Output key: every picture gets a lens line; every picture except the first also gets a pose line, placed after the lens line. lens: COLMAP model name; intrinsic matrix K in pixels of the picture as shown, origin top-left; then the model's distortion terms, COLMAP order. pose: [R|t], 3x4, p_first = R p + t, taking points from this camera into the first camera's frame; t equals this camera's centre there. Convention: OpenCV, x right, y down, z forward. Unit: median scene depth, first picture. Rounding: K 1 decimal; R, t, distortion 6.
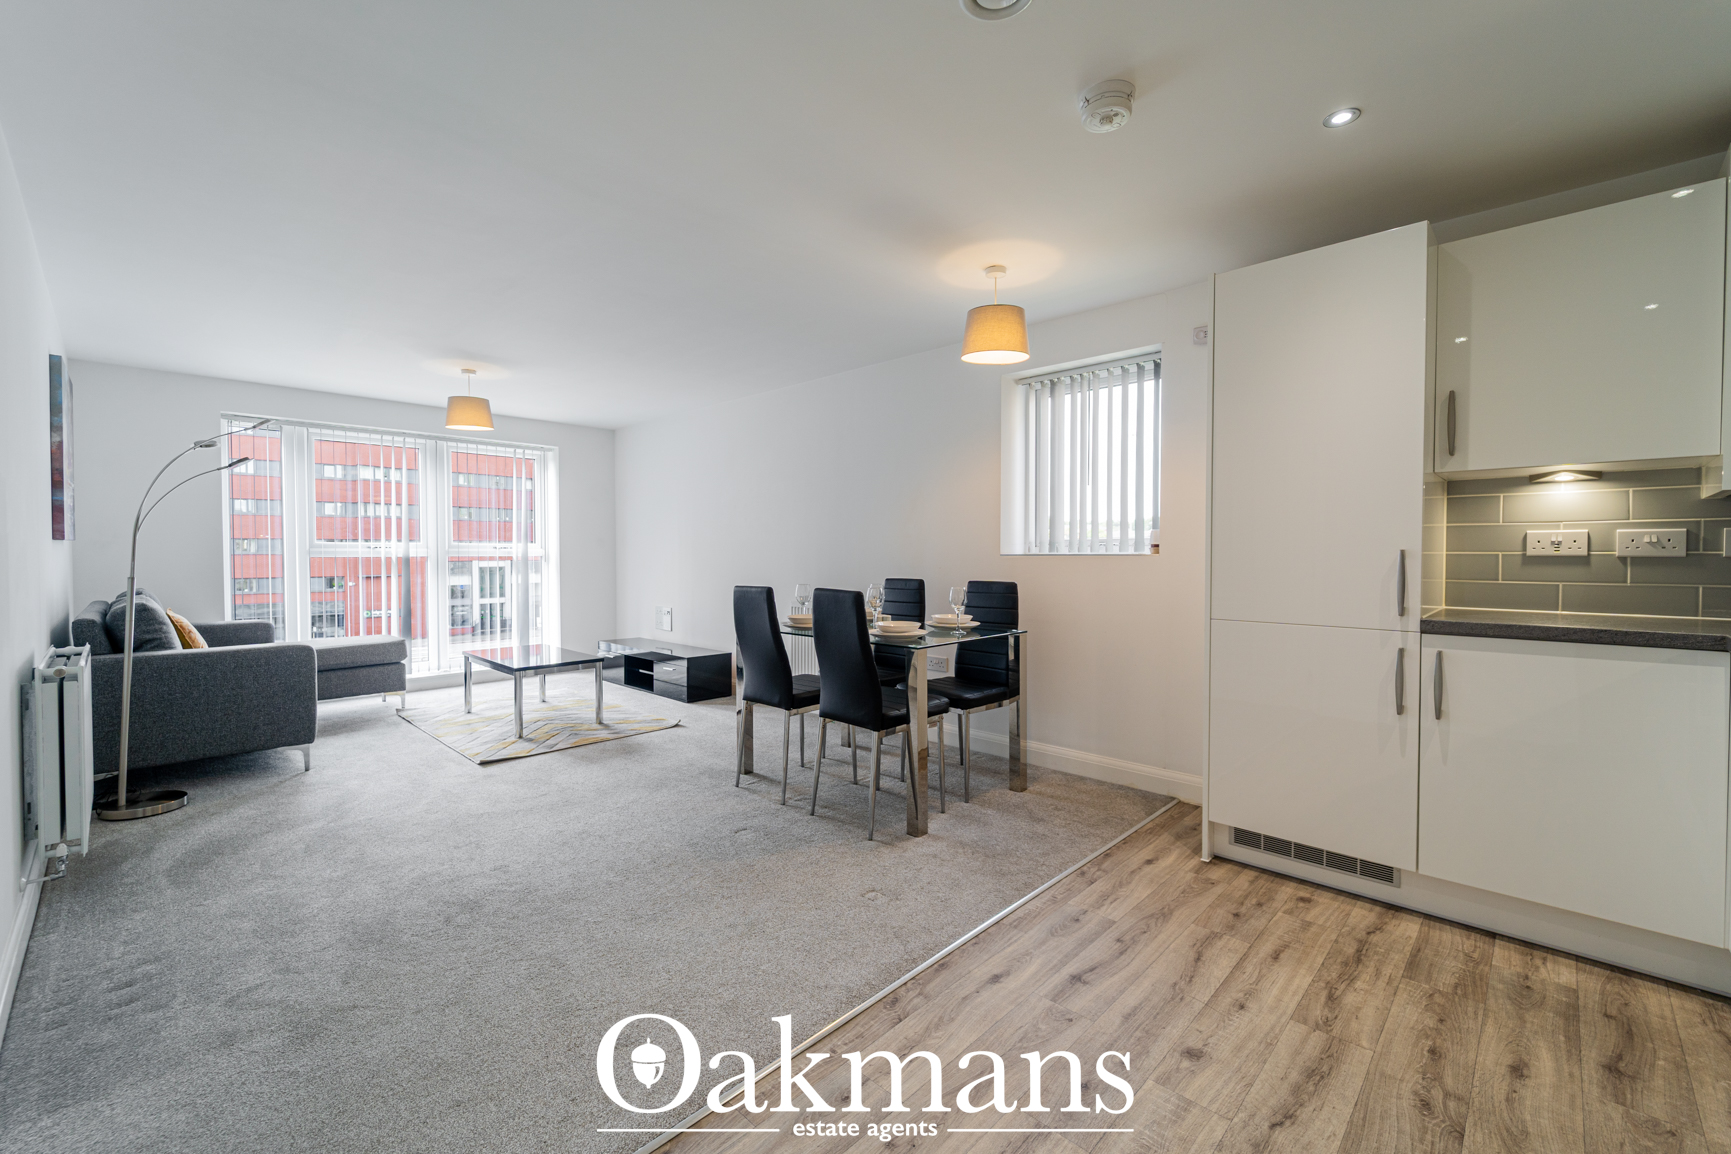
lens RADIAL K [[705.9, 0, 868.7], [0, 705.9, 552.9], [0, 0, 1]] dist [0.004447, -0.002064]
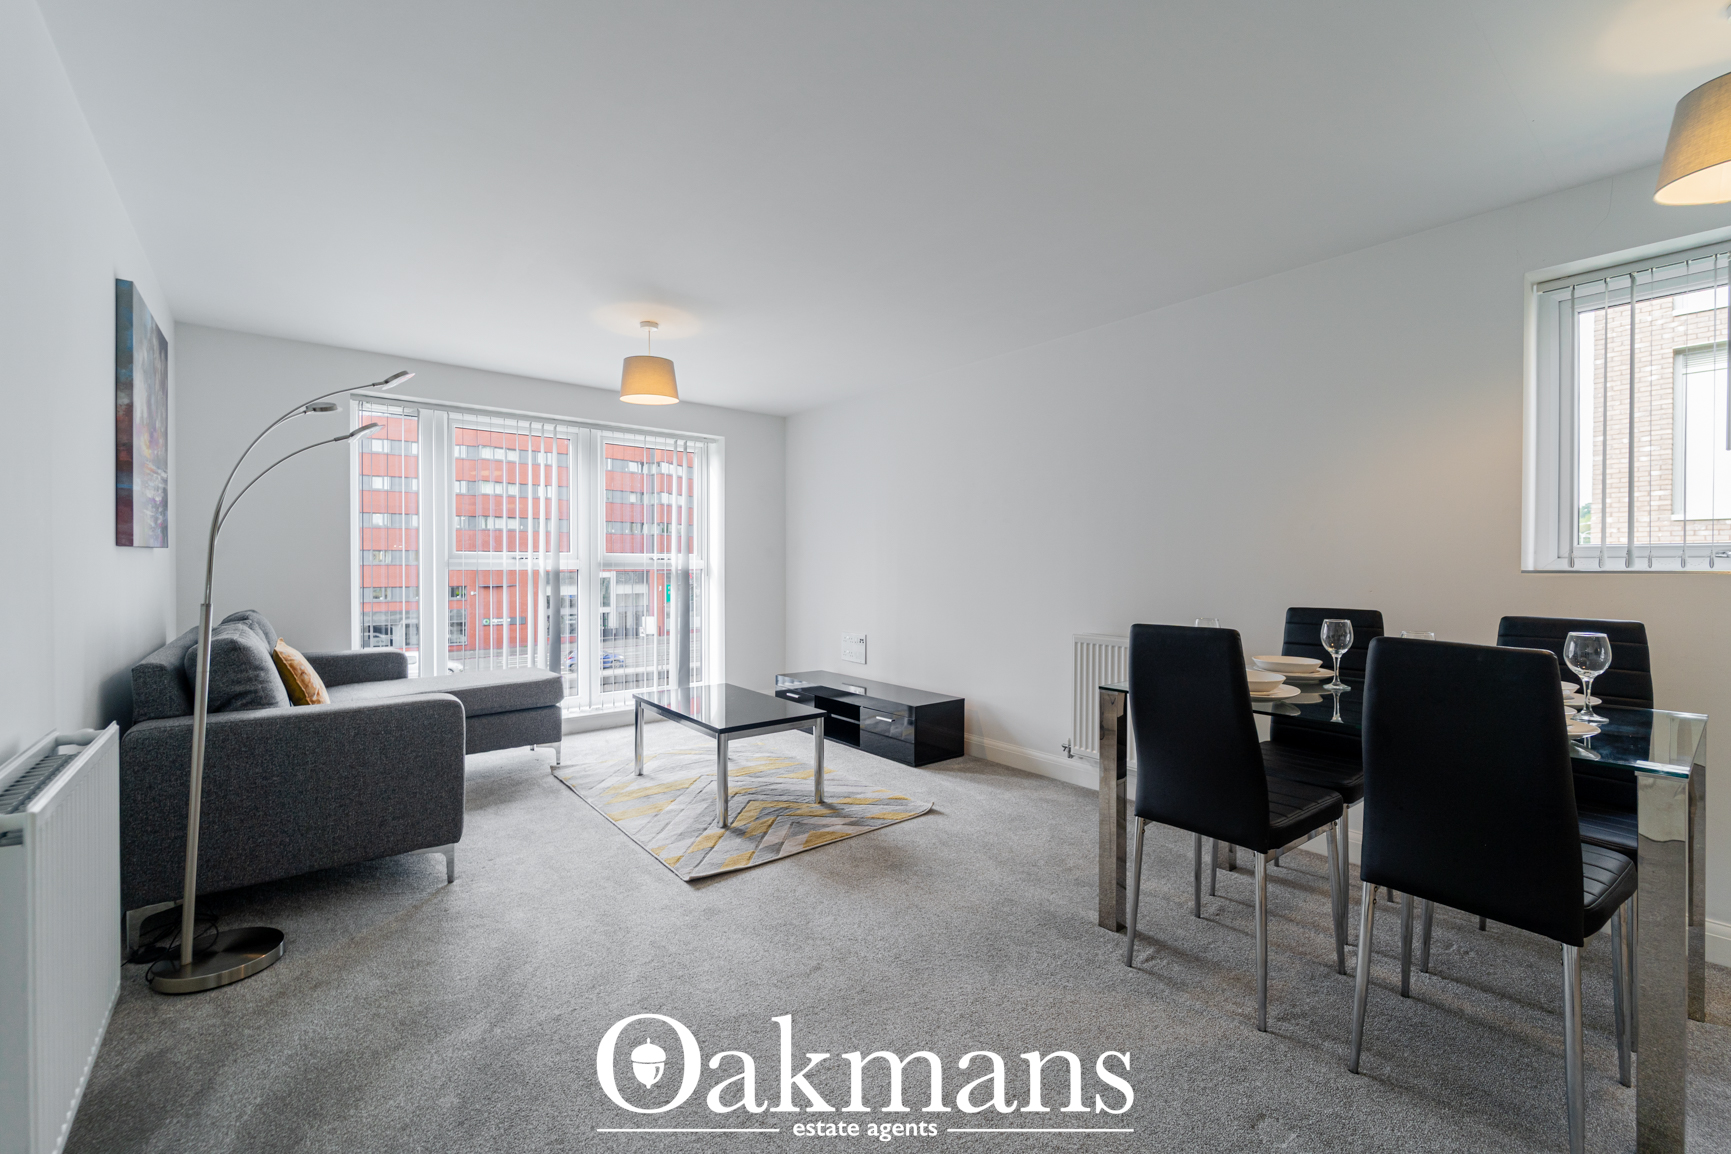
lens RADIAL K [[705.9, 0, 876.2], [0, 705.9, 555.8], [0, 0, 1]] dist [0.004447, -0.002064]
pose [[0.993672, 0.001265, -0.112312, -0.328364], [-0.002734, 0.999913, -0.012931, -0.001797], [0.112285, 0.013156, 0.993589, 0.385609]]
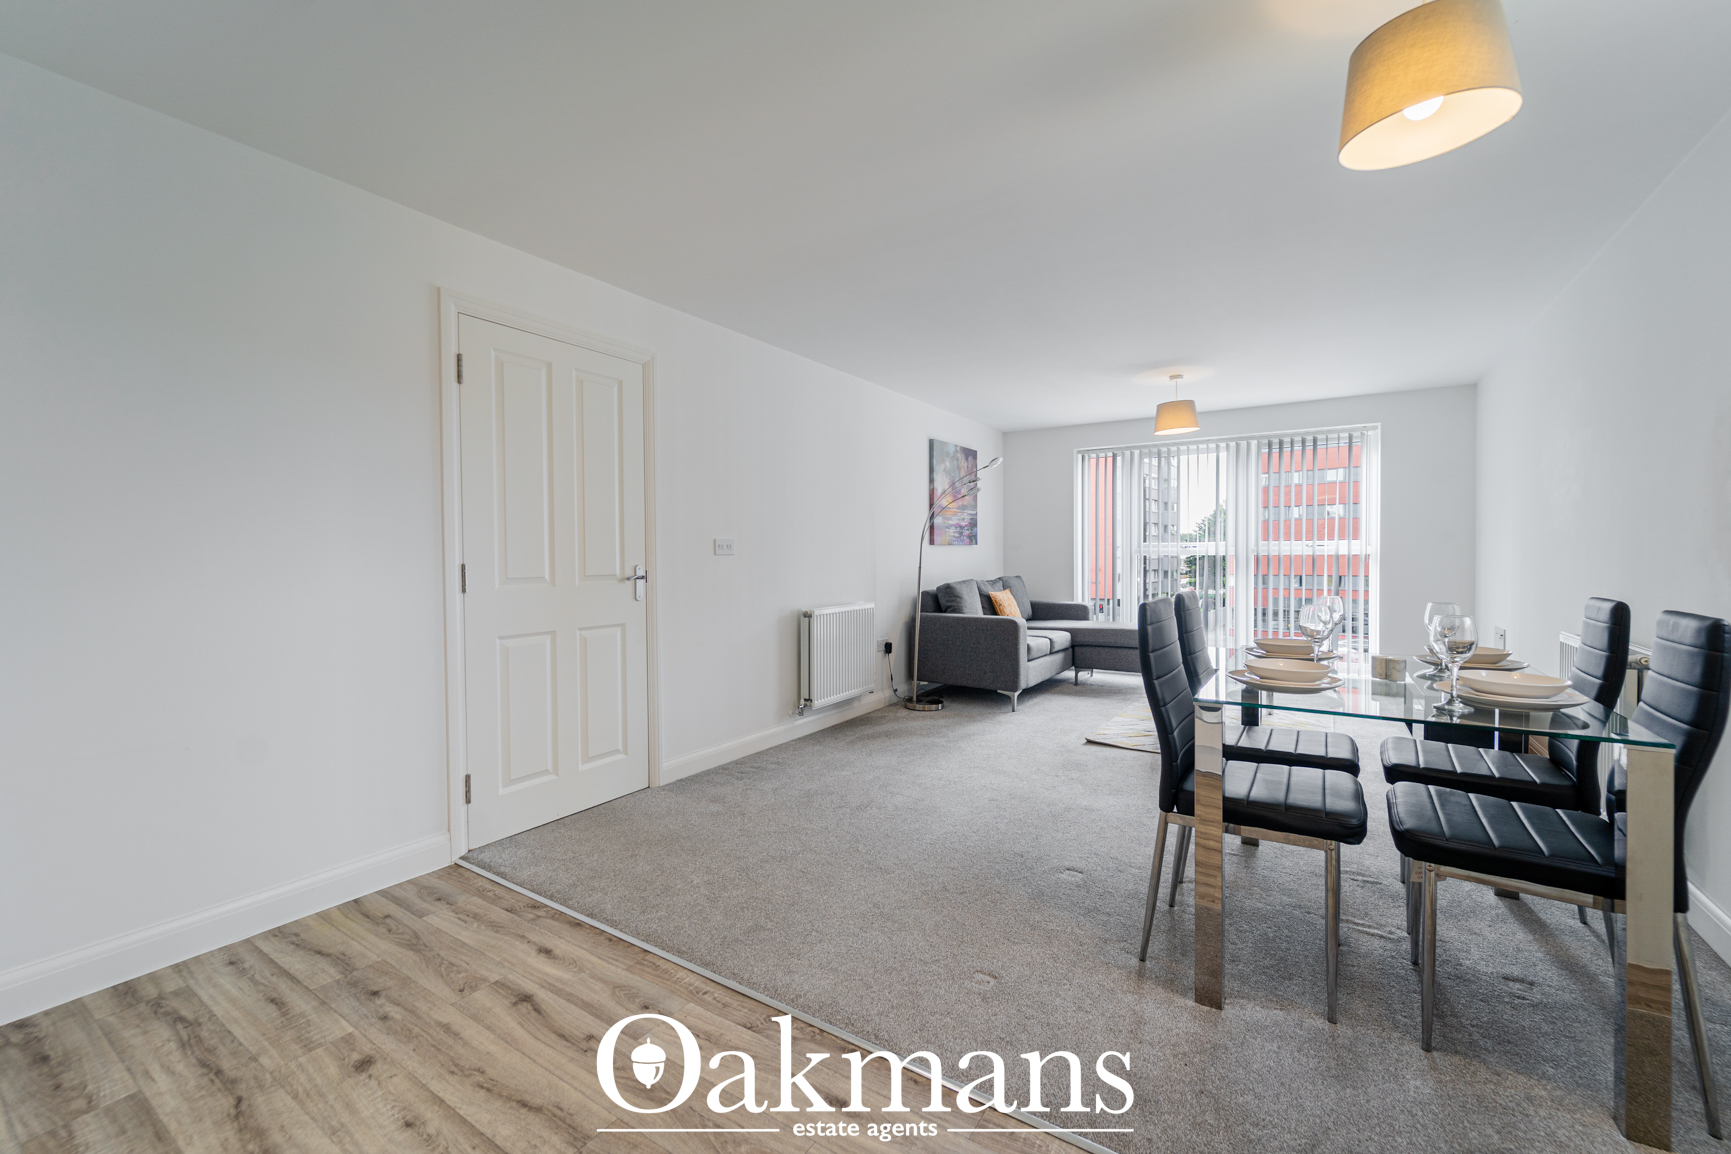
lens RADIAL K [[705.9, 0, 876.7], [0, 705.9, 574.5], [0, 0, 1]] dist [0.004447, -0.002064]
pose [[0.206565, 0.038969, -0.977657, 0.502380], [-0.000624, 0.999212, 0.039696, -0.009825], [0.978433, -0.007590, 0.206426, 0.484309]]
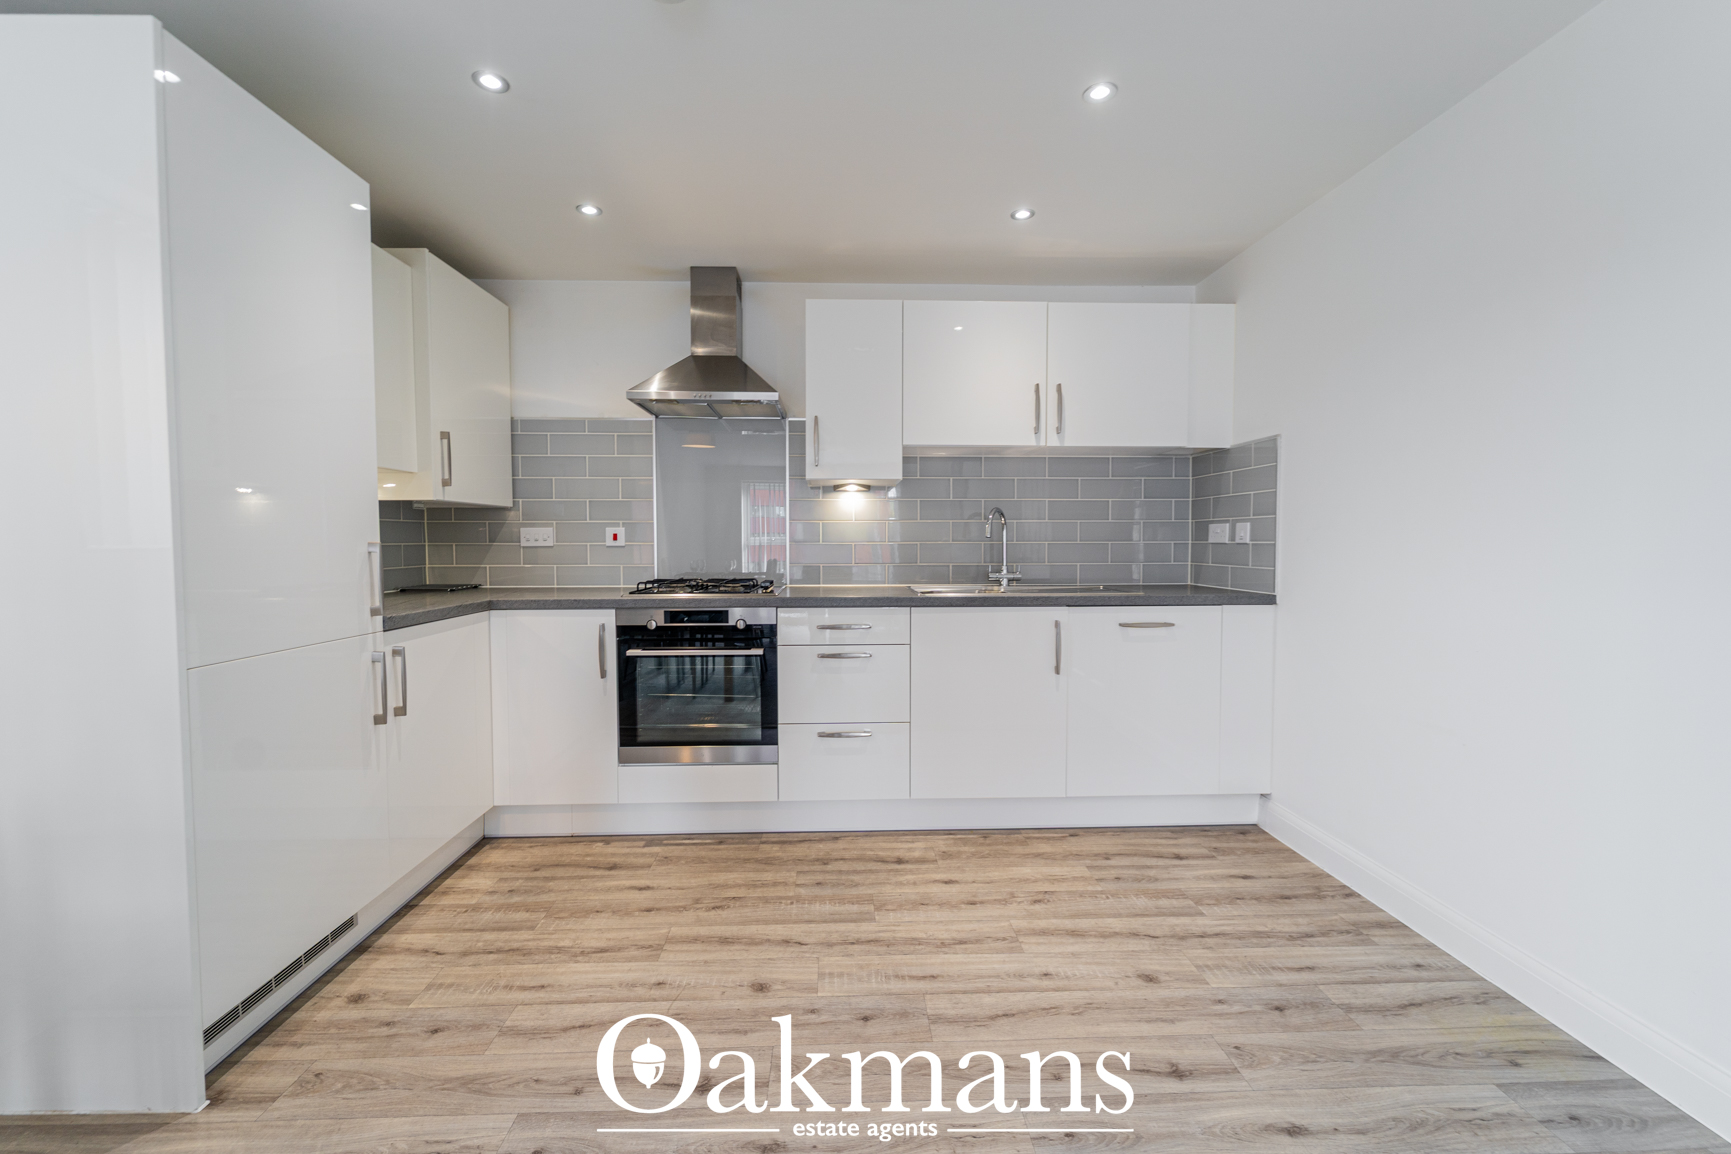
lens RADIAL K [[705.9, 0, 855.8], [0, 705.9, 570.7], [0, 0, 1]] dist [0.004447, -0.002064]
pose [[-0.722005, -0.026398, 0.691384, -0.191996], [-0.001123, 0.999315, 0.036983, -0.000364], [-0.691887, 0.025925, -0.721540, 0.775048]]
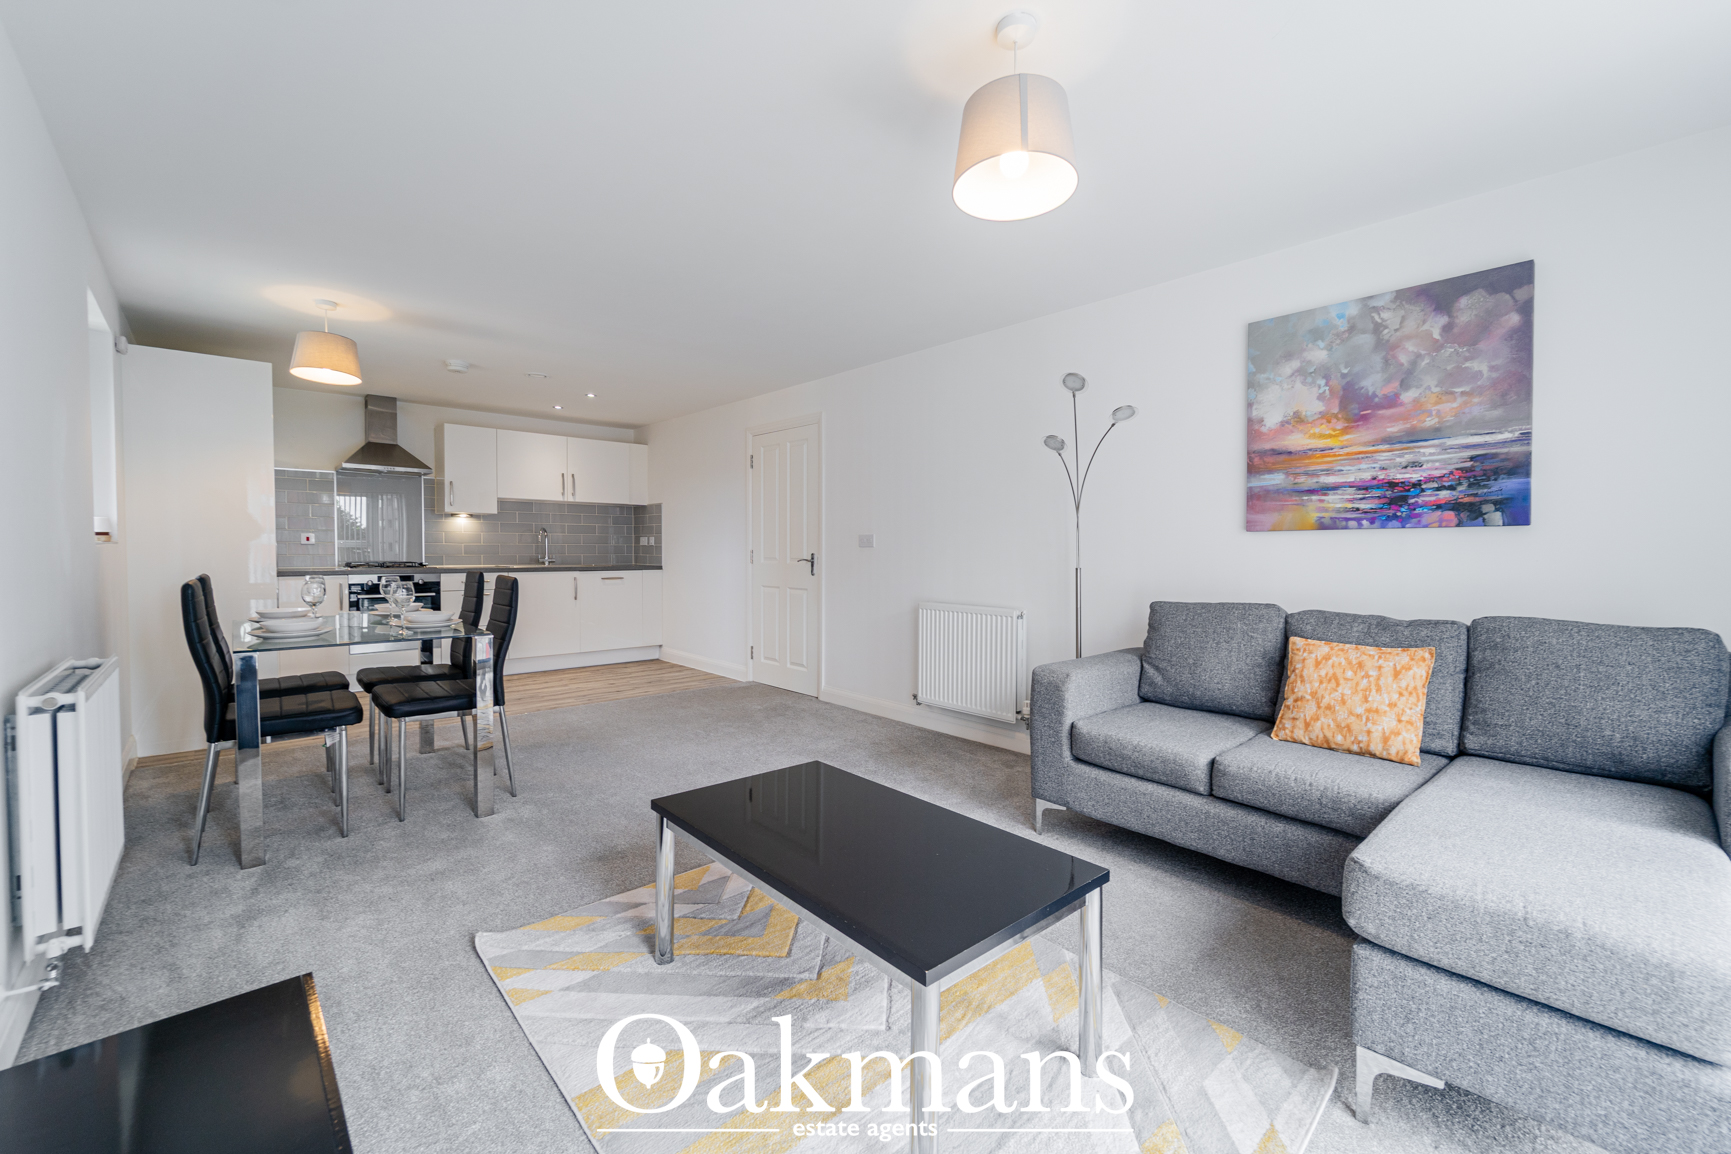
lens RADIAL K [[705.9, 0, 851.8], [0, 705.9, 572.2], [0, 0, 1]] dist [0.004447, -0.002064]
pose [[-0.997435, -0.007066, 0.071230, -0.657321], [-0.005103, 0.999603, 0.027709, 0.014764], [-0.071398, 0.027275, -0.997075, 1.825512]]
